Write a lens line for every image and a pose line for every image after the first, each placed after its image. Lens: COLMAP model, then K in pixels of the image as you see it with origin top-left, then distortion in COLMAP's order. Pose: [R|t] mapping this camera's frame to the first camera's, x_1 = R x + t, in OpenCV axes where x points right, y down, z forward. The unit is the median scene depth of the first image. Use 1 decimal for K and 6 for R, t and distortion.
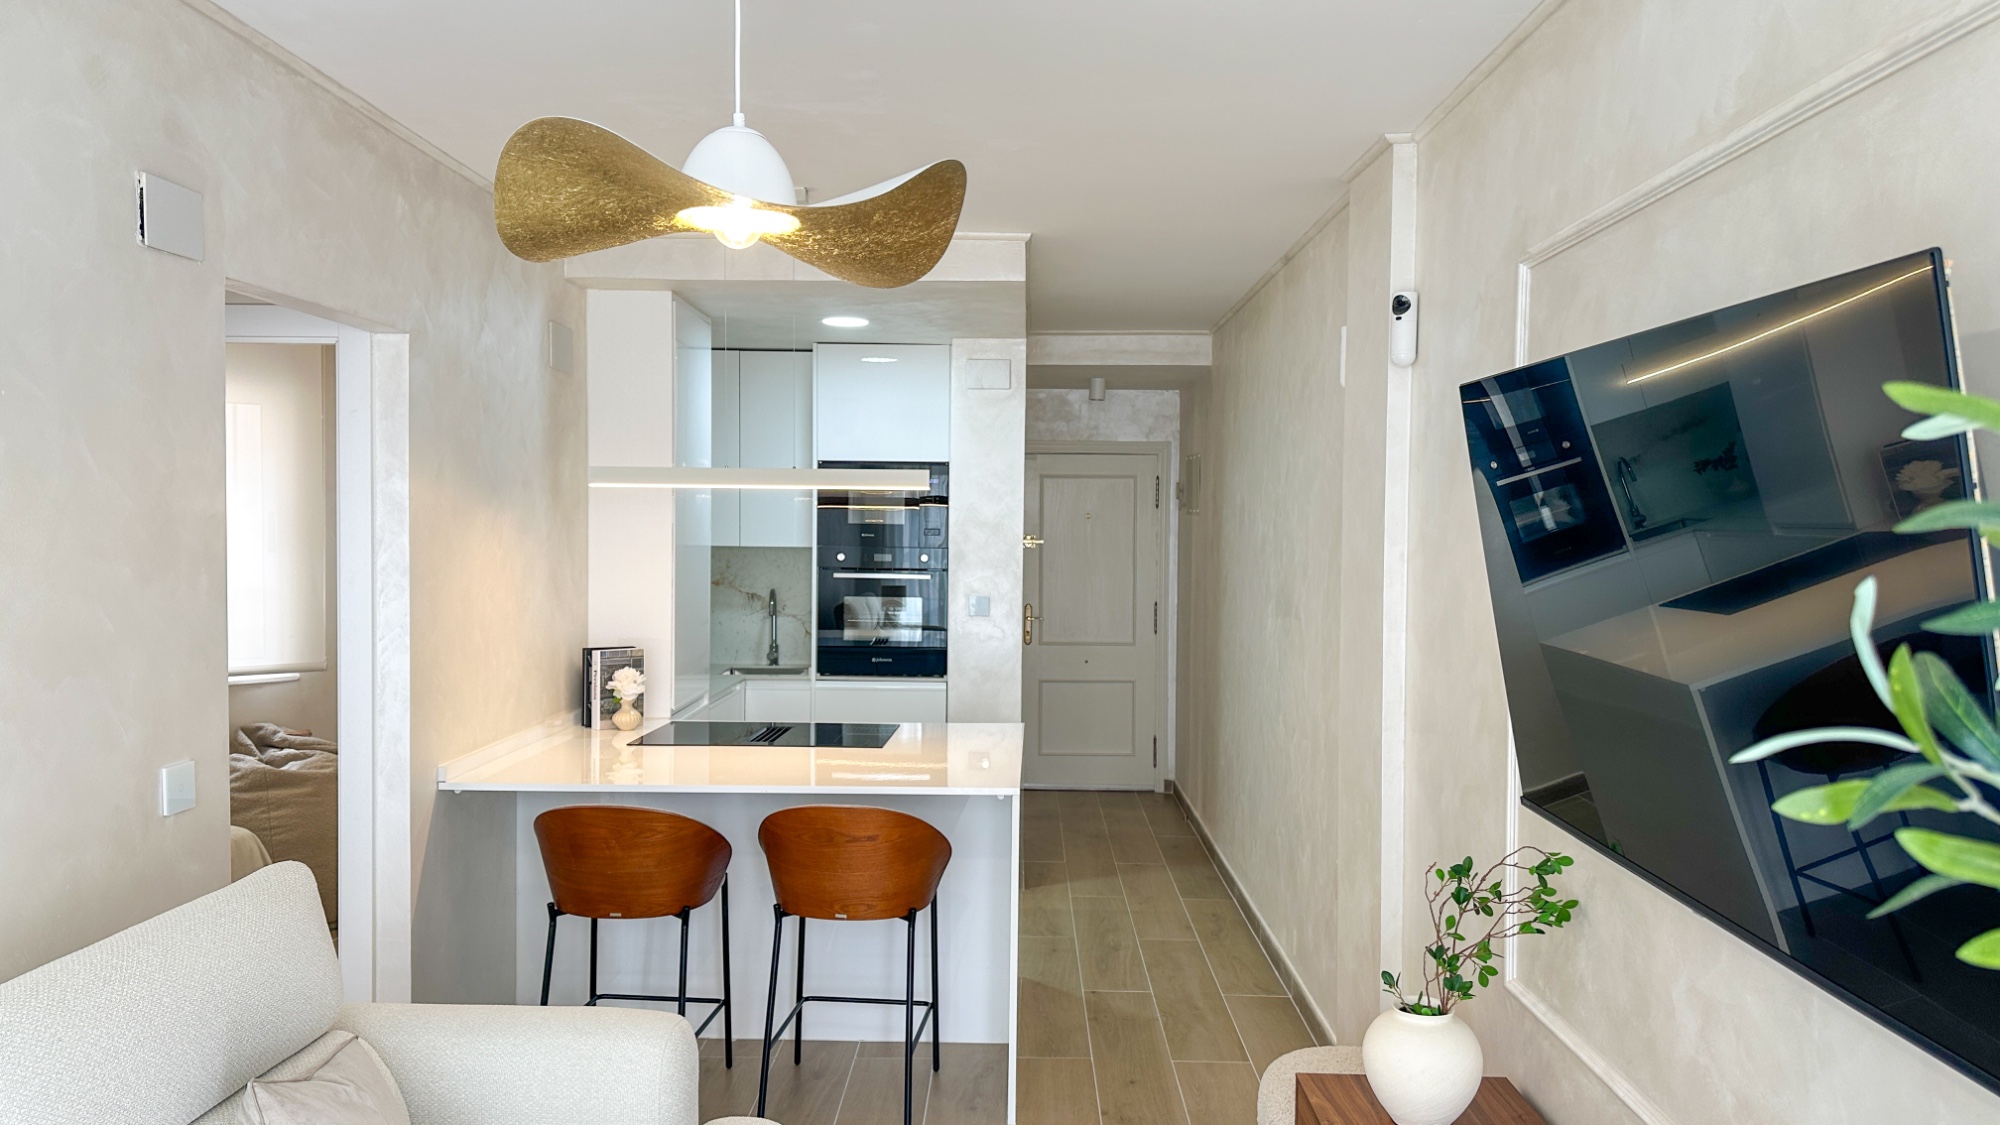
lens RADIAL K [[1423.3, 0, 1025.6], [0, 1423.3, 627.5], [0, 0, 1]] dist [0.052392, -0.067914]
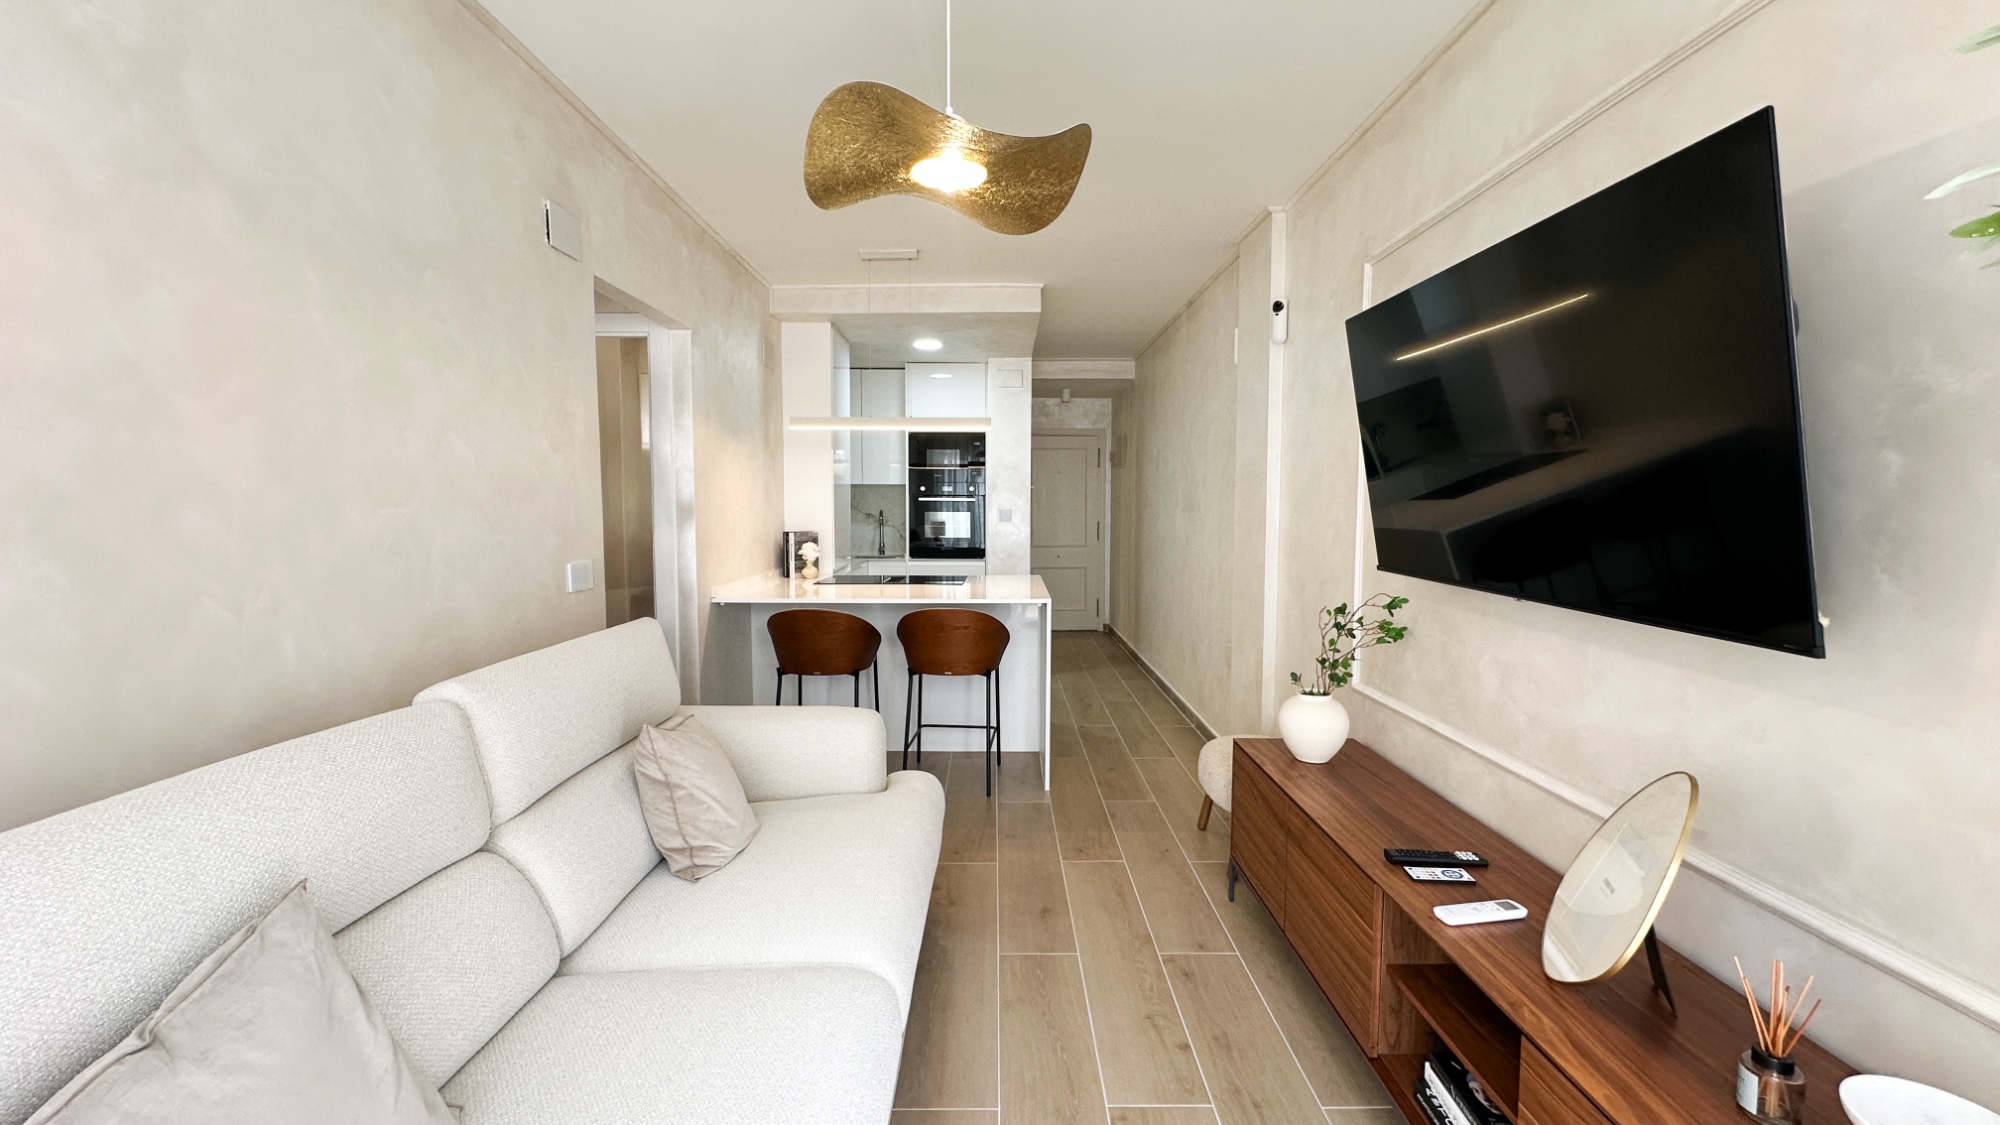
lens RADIAL K [[807.6, 0, 1018.6], [0, 807.6, 592.9], [0, 0, 1]] dist [0.000704, -0.000424]
pose [[0.999771, -0.008108, 0.019809, -0.049313], [0.007271, 0.999091, 0.042009, 0.052159], [-0.020132, -0.041856, 0.998921, 0.021532]]
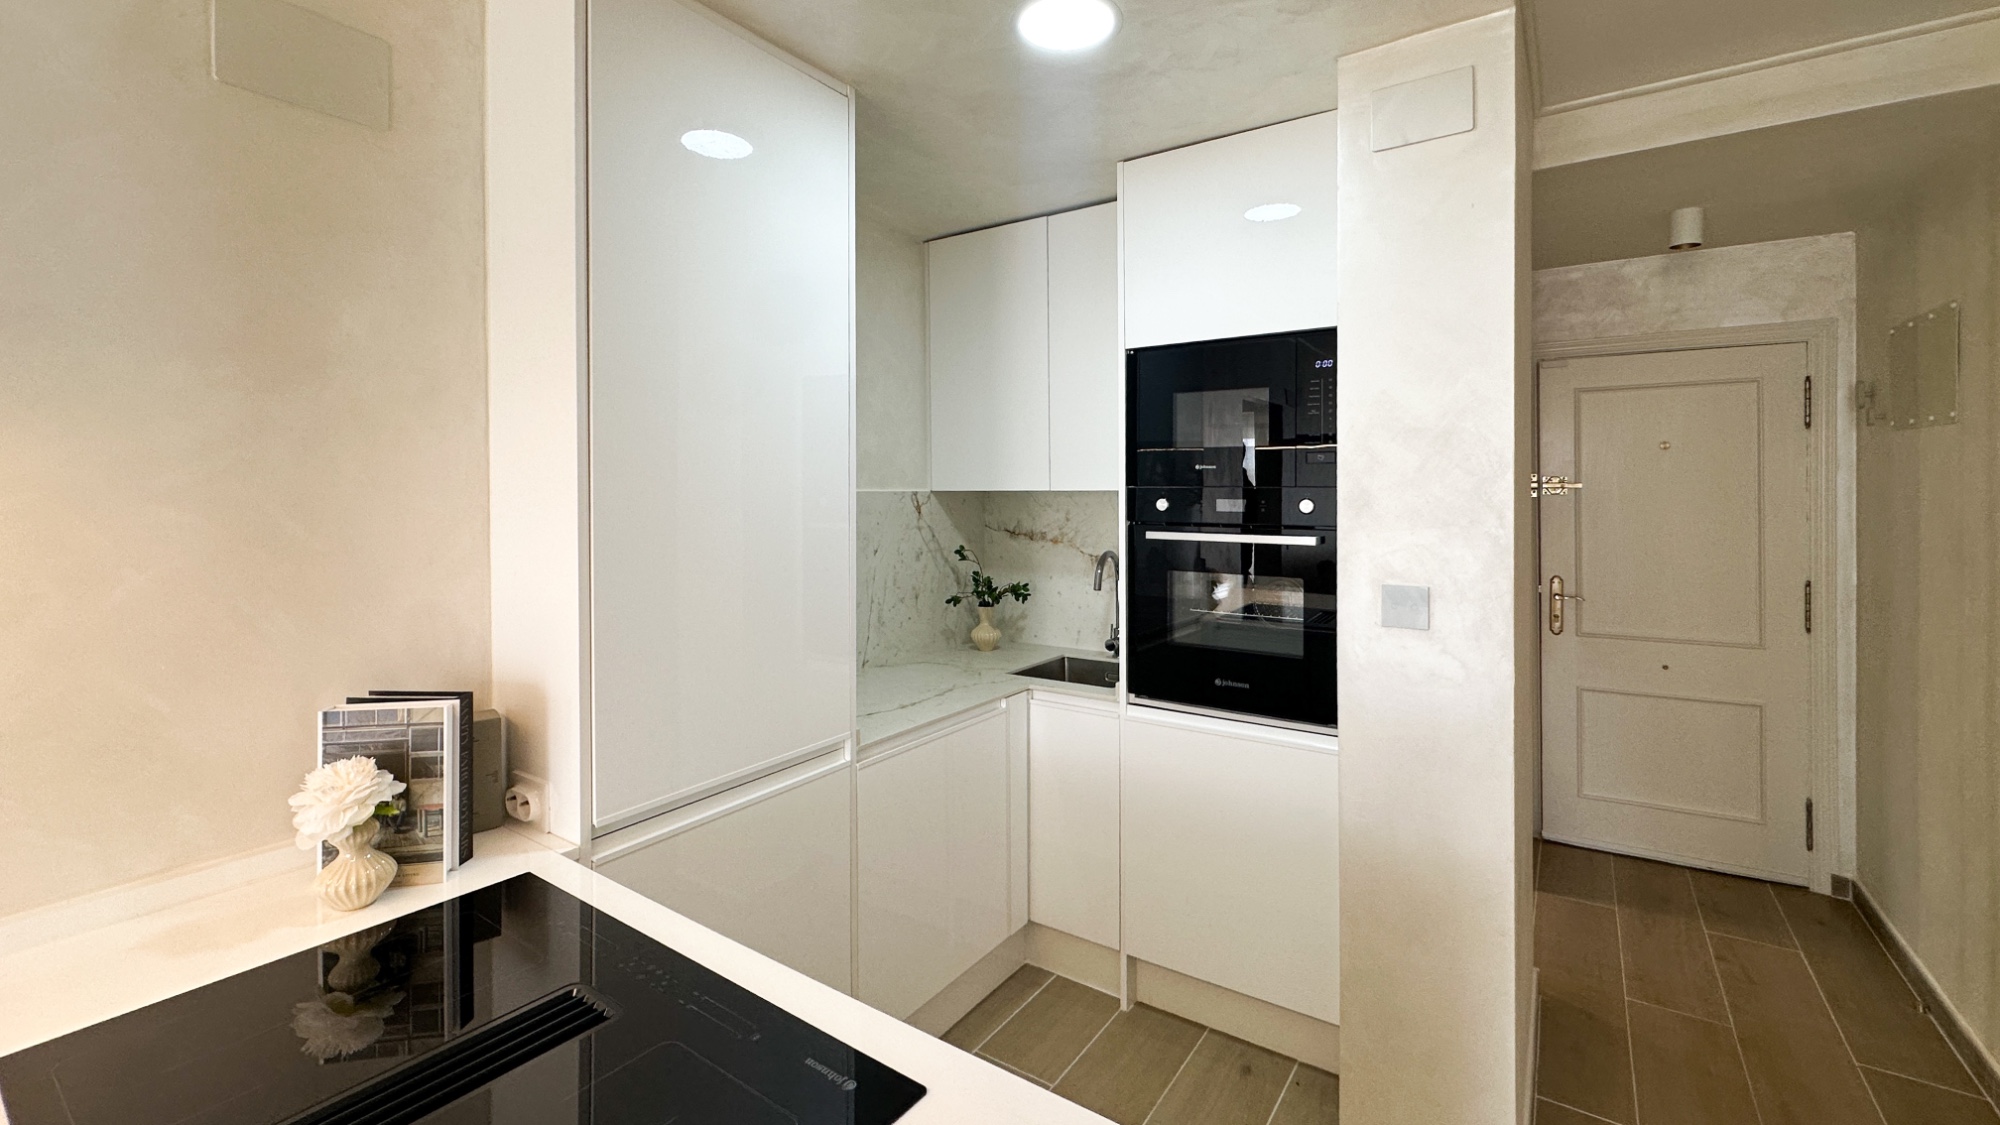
lens RADIAL K [[859.2, 0, 966.7], [0, 859.2, 487.7], [0, 0, 1]] dist [-0.000332, -0.000583]
pose [[0.816247, -0.008560, -0.577639, 0.018396], [-0.032787, 0.997592, -0.061114, -0.044619], [0.576772, 0.068824, 0.814001, 0.926992]]
